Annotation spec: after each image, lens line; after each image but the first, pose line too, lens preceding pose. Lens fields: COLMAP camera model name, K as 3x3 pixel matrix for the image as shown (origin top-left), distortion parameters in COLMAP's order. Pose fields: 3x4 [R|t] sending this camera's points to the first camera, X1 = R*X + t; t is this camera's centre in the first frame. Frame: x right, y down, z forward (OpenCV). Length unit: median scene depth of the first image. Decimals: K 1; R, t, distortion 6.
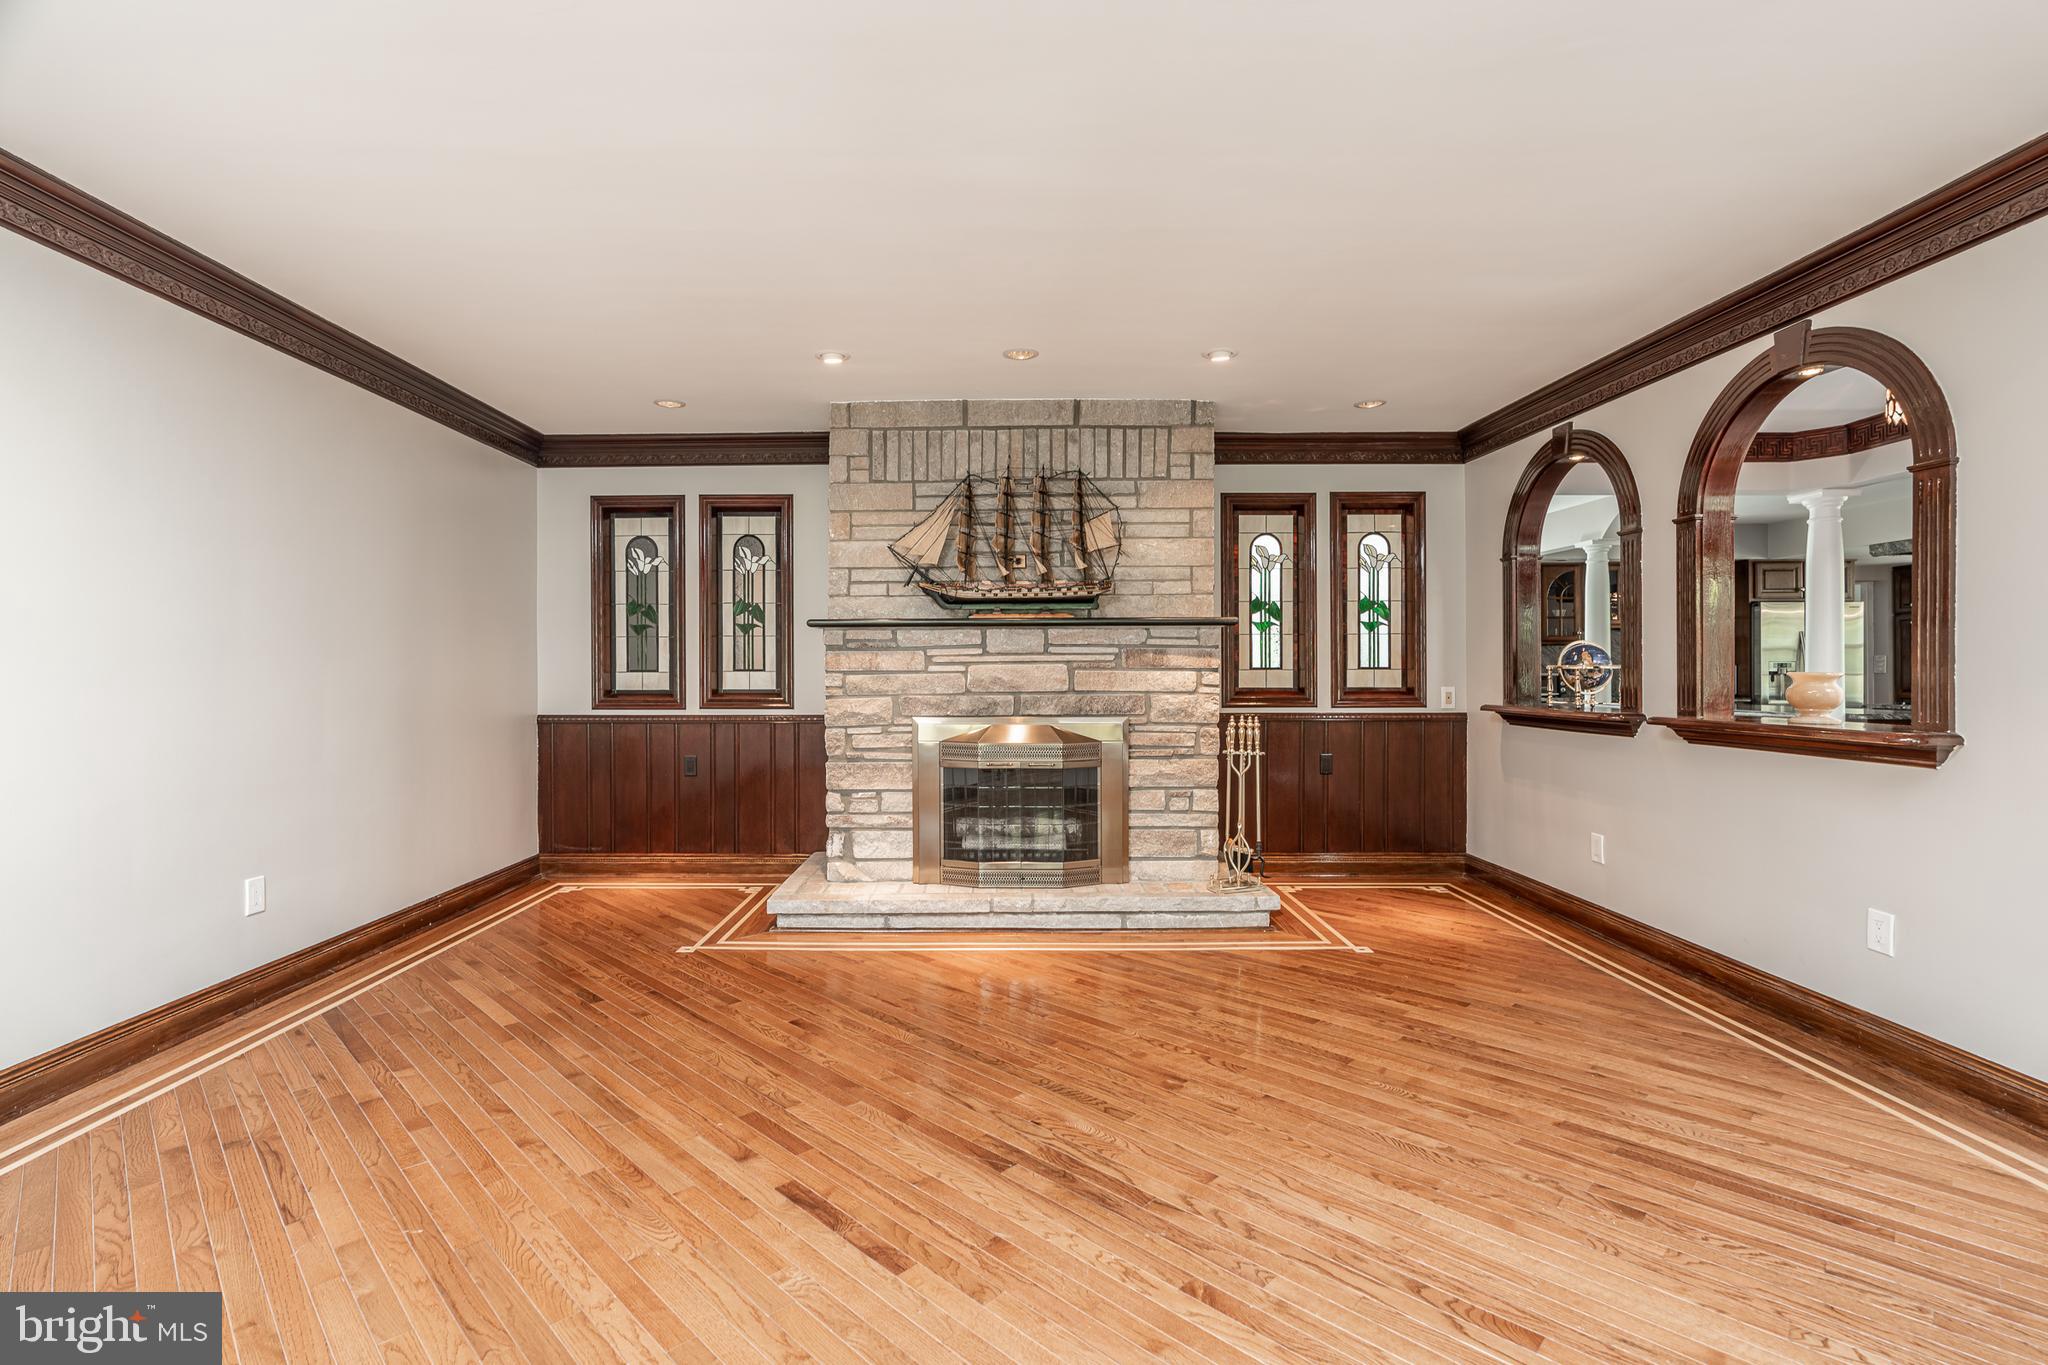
lens RADIAL K [[932.9, 0, 993.3], [0, 932.9, 698.2], [0, 0, 1]] dist [-0.005191, 0.002688]
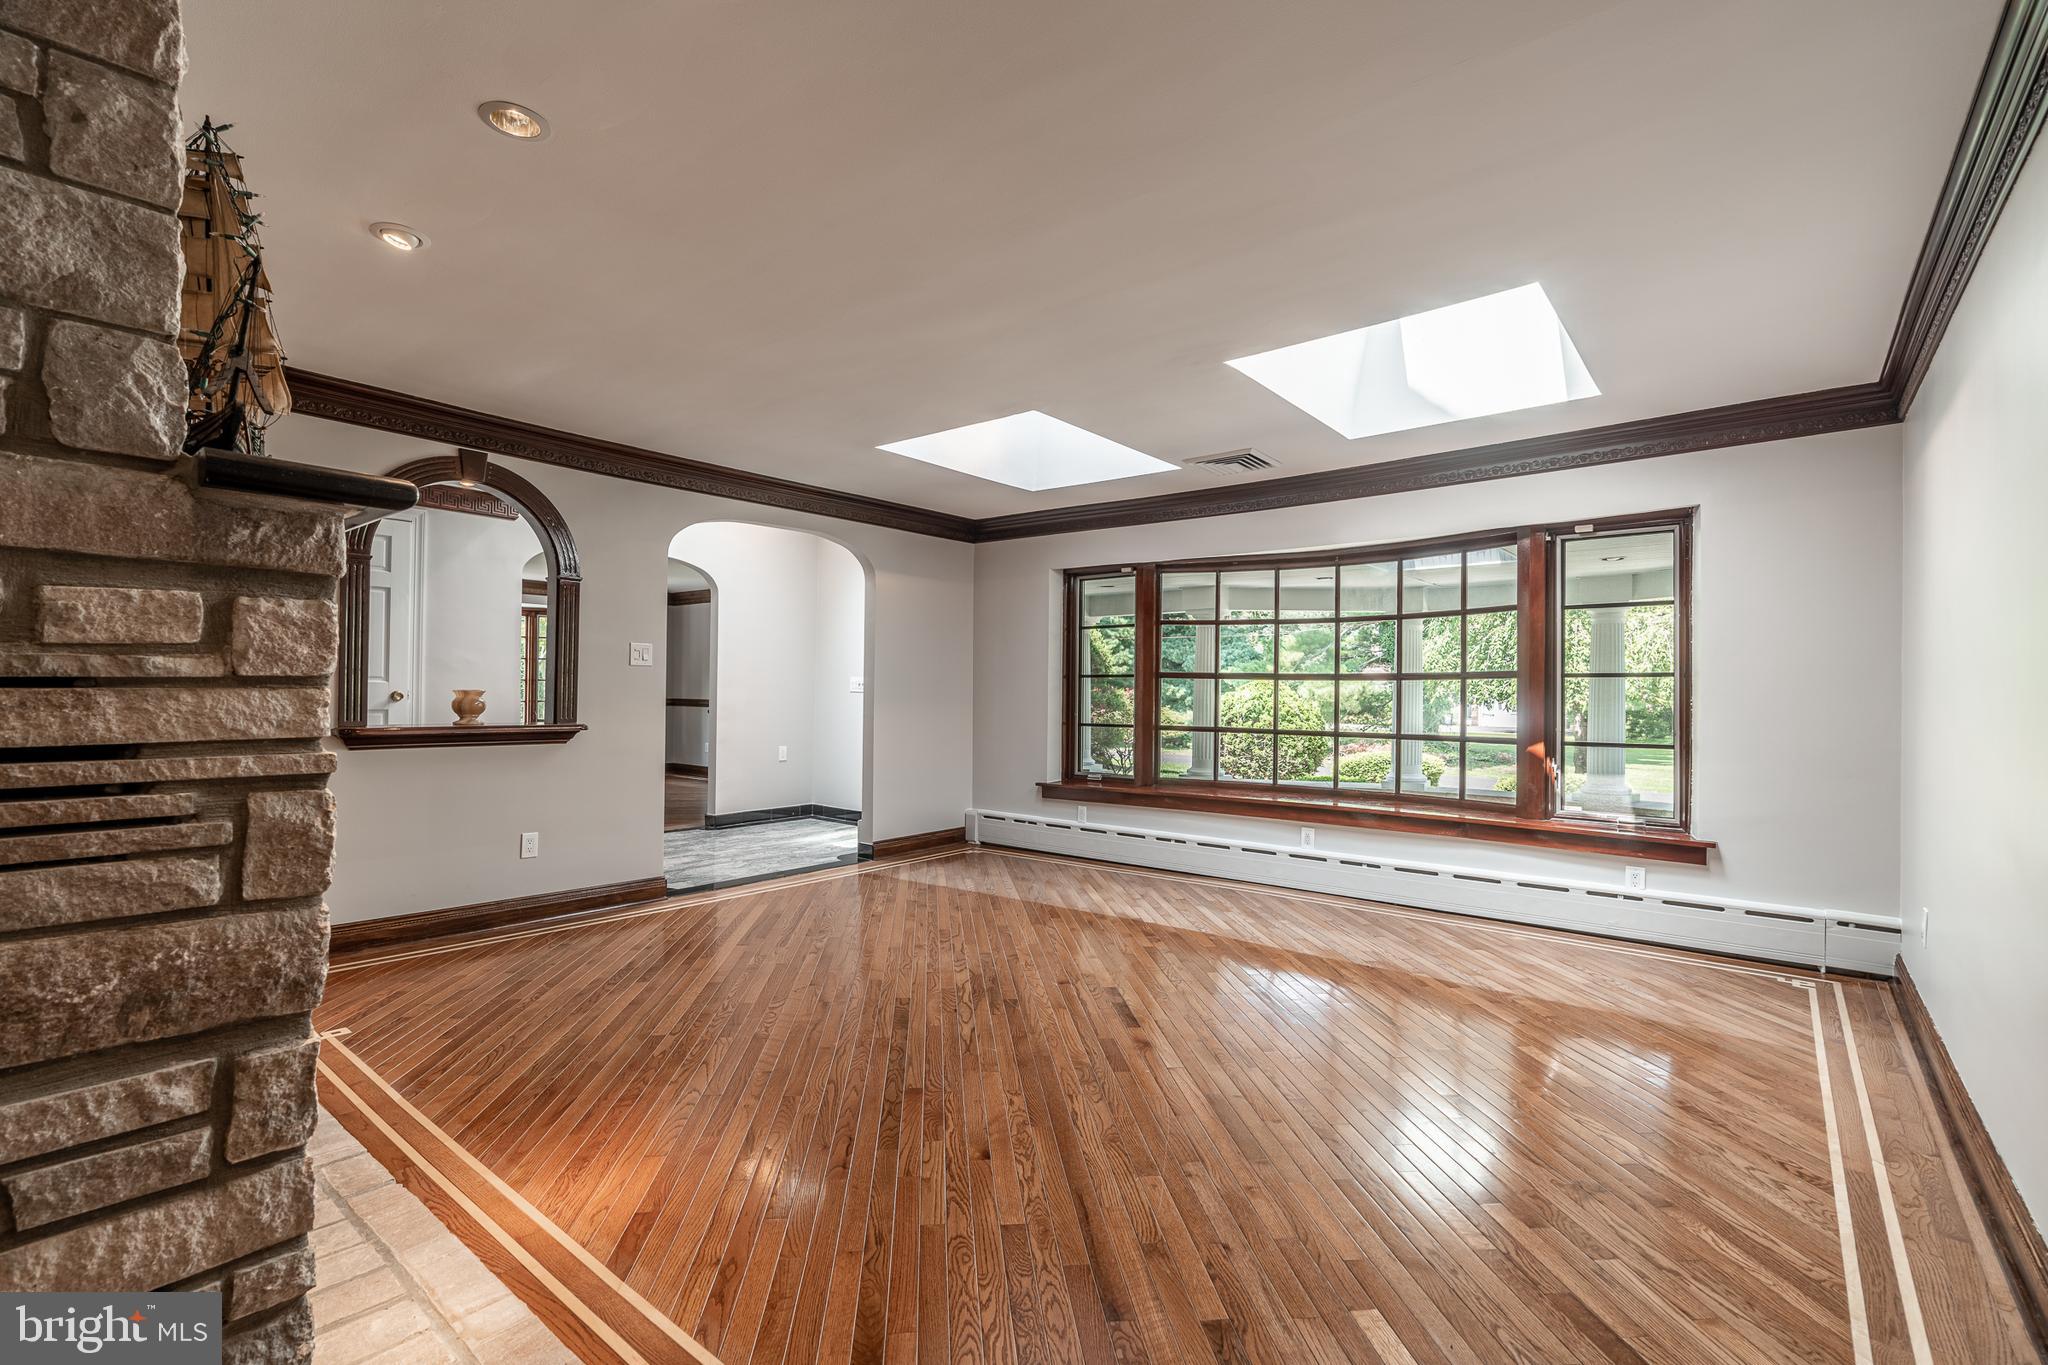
lens RADIAL K [[932.9, 0, 1017.4], [0, 932.9, 680.9], [0, 0, 1]] dist [-0.005191, 0.002688]
pose [[-0.773029, 0.006073, 0.634342, -0.515975], [0.008659, 0.999962, 0.000980, -0.025470], [-0.634312, 0.006250, -0.773052, 1.129199]]
